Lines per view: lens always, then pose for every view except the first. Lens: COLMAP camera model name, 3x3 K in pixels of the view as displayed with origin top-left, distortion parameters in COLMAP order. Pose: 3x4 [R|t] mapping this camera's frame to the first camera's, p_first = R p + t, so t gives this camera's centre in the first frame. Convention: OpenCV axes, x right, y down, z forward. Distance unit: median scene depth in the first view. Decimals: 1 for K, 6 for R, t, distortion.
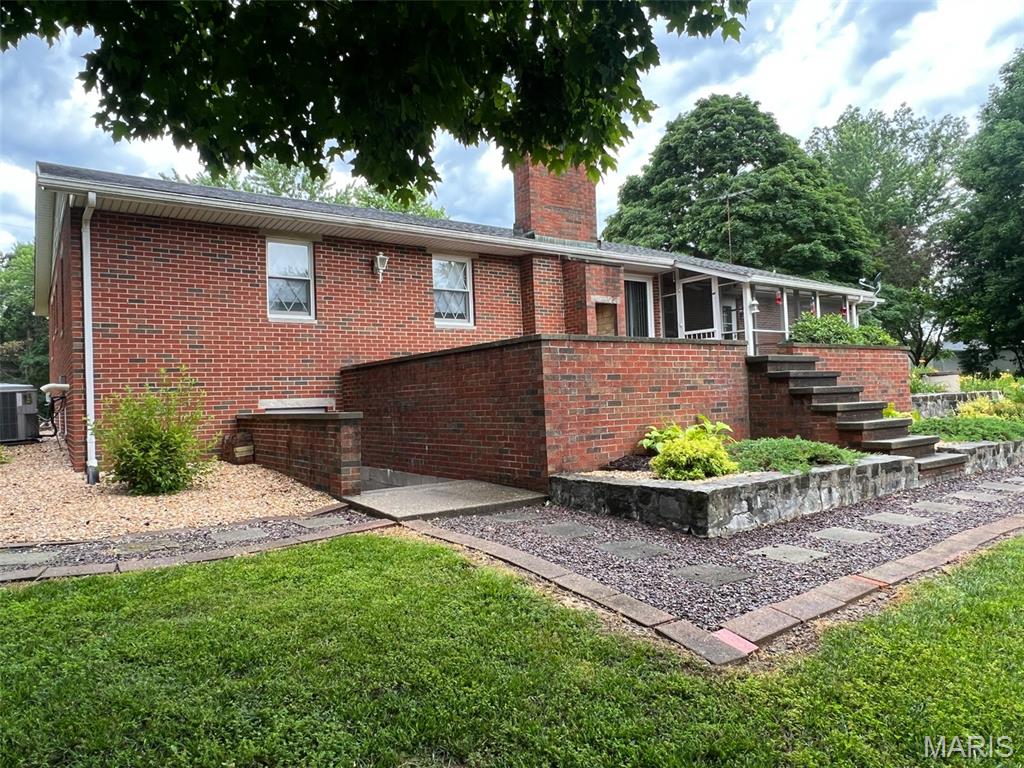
lens RADIAL K [[667.2, 0, 511.9], [0, 667.2, 383.6], [0, 0, 1]] dist [-0.005600, 0.001658]
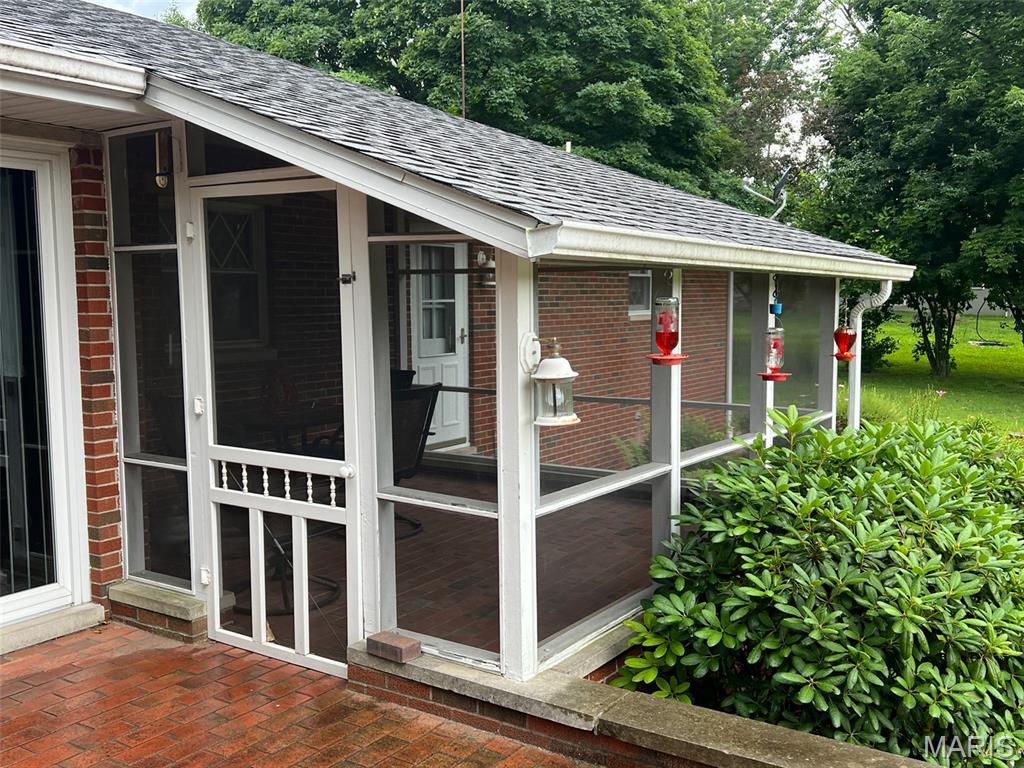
lens RADIAL K [[984.4, 0, 512.7], [0, 984.4, 383.1], [0, 0, 1]] dist [0.038562, 0.000000]
pose [[0.932560, 0.000851, 0.361014, 0.121458], [-0.040232, 0.994013, 0.101583, -0.066953], [-0.358766, -0.109256, 0.927011, 0.357480]]
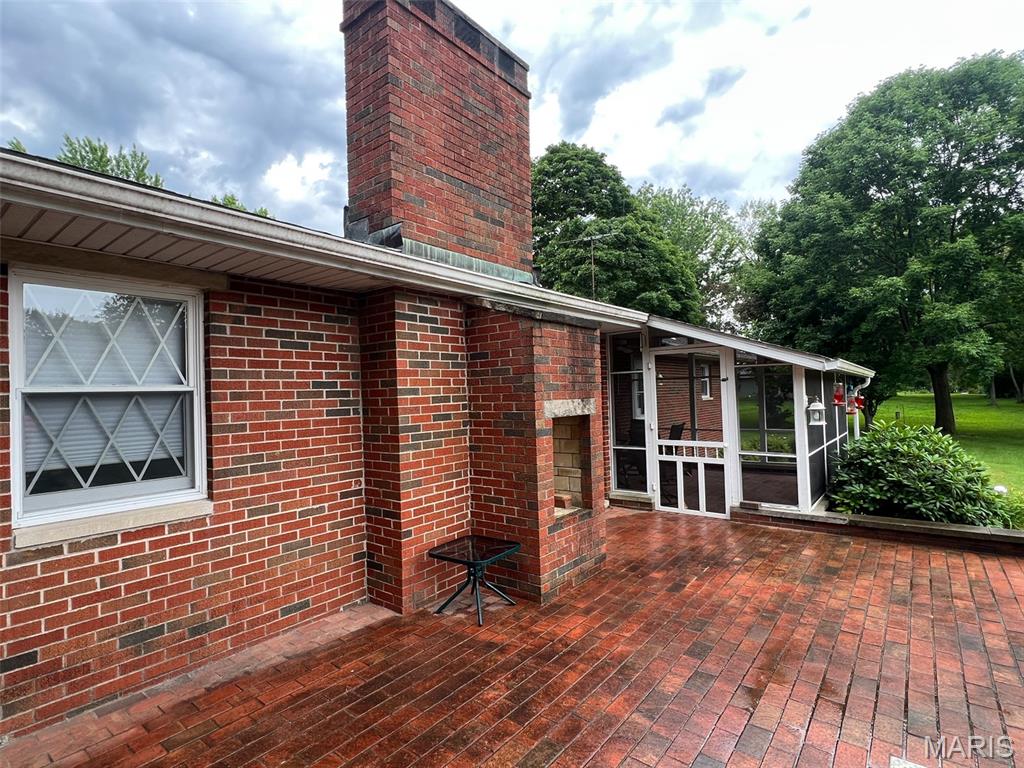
lens RADIAL K [[513.5, 0, 509.1], [0, 513.5, 385.8], [0, 0, 1]] dist [0.001317, -0.000532]
pose [[0.960447, 0.013535, 0.278133, 0.005900], [-0.012877, 0.999908, -0.004194, -0.062078], [-0.278164, 0.000446, 0.960534, 0.314997]]
